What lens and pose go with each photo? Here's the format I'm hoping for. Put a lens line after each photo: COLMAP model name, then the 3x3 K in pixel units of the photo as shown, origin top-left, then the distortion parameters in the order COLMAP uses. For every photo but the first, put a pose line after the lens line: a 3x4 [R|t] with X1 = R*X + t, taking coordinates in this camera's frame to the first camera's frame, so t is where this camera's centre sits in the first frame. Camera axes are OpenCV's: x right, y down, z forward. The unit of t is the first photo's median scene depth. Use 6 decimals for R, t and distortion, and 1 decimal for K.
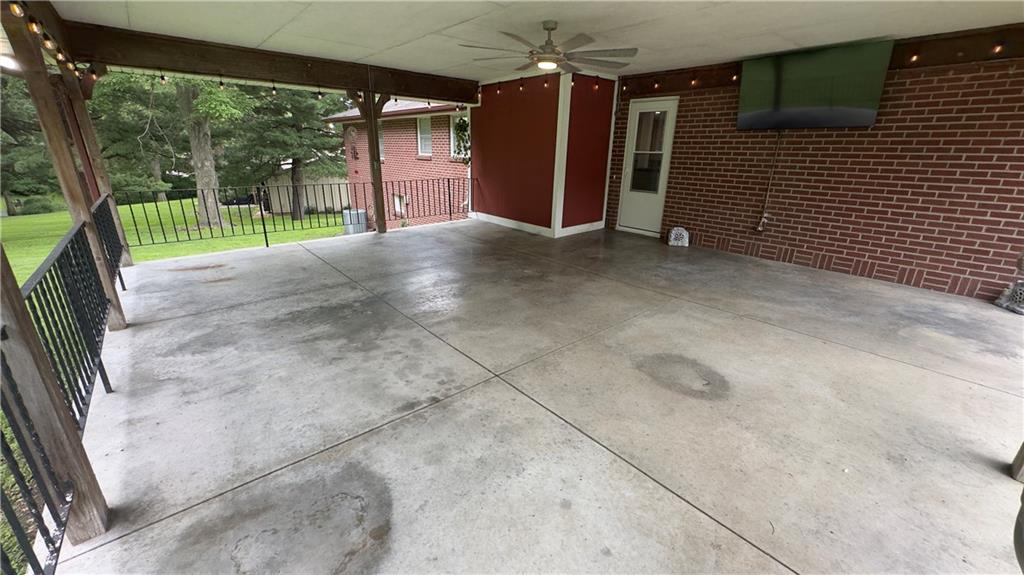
lens RADIAL K [[408.4, 0, 514.8], [0, 408.4, 289.0], [0, 0, 1]] dist [-0.002258, 0.000950]
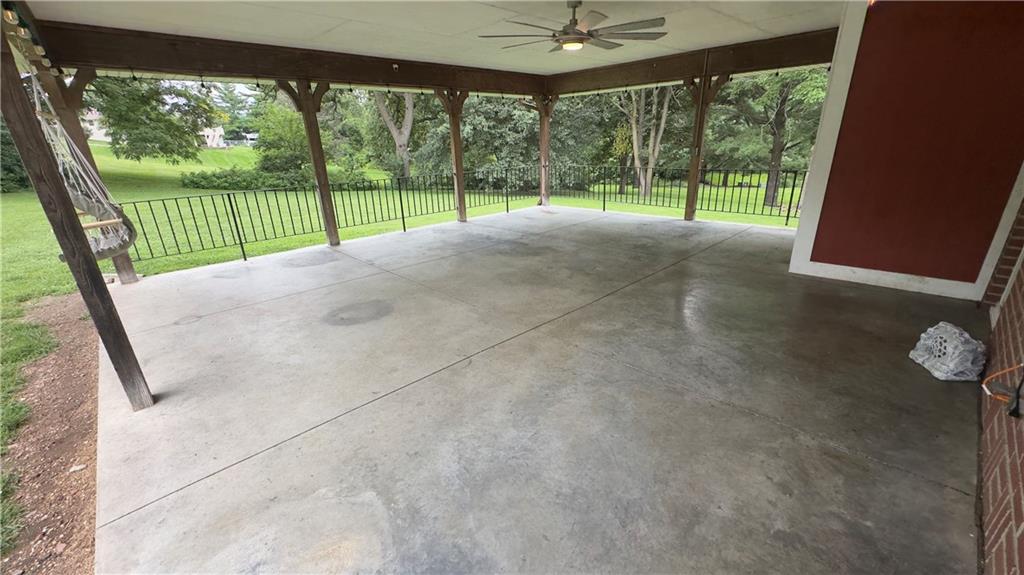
lens RADIAL K [[408.4, 0, 511.9], [0, 408.4, 288.5], [0, 0, 1]] dist [-0.002258, 0.000950]
pose [[0.047712, 0.324783, -0.944584, 1.247927], [-0.292893, 0.908642, 0.297630, -0.301293], [0.954954, 0.262462, 0.138480, 0.952488]]
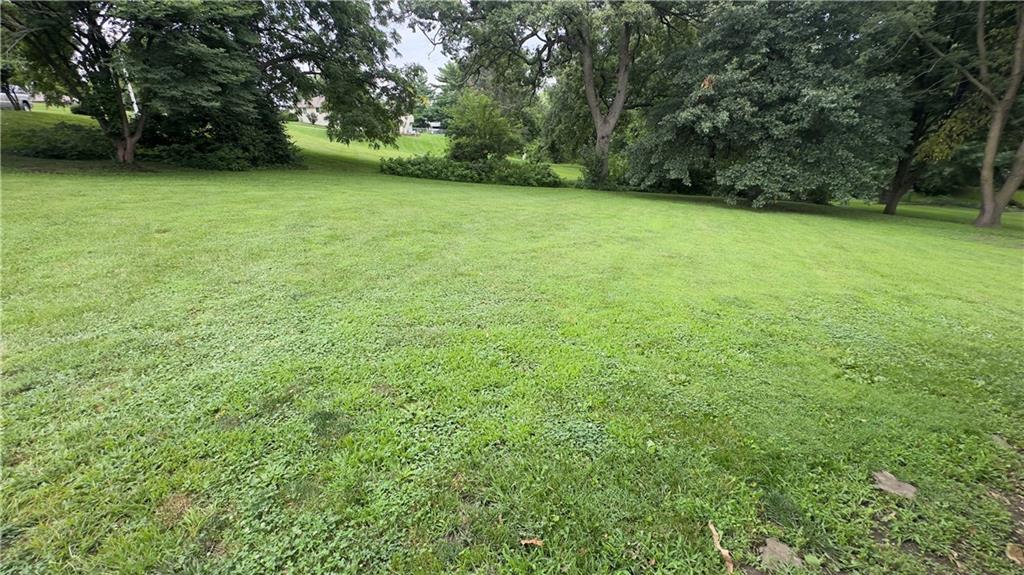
lens RADIAL K [[408.4, 0, 514.5], [0, 408.4, 288.8], [0, 0, 1]] dist [-0.002258, 0.000950]
pose [[-0.294990, 0.321120, -0.899924, 0.968165], [-0.309027, 0.859154, 0.407869, -0.228221], [0.904148, 0.398418, -0.154207, 0.736071]]
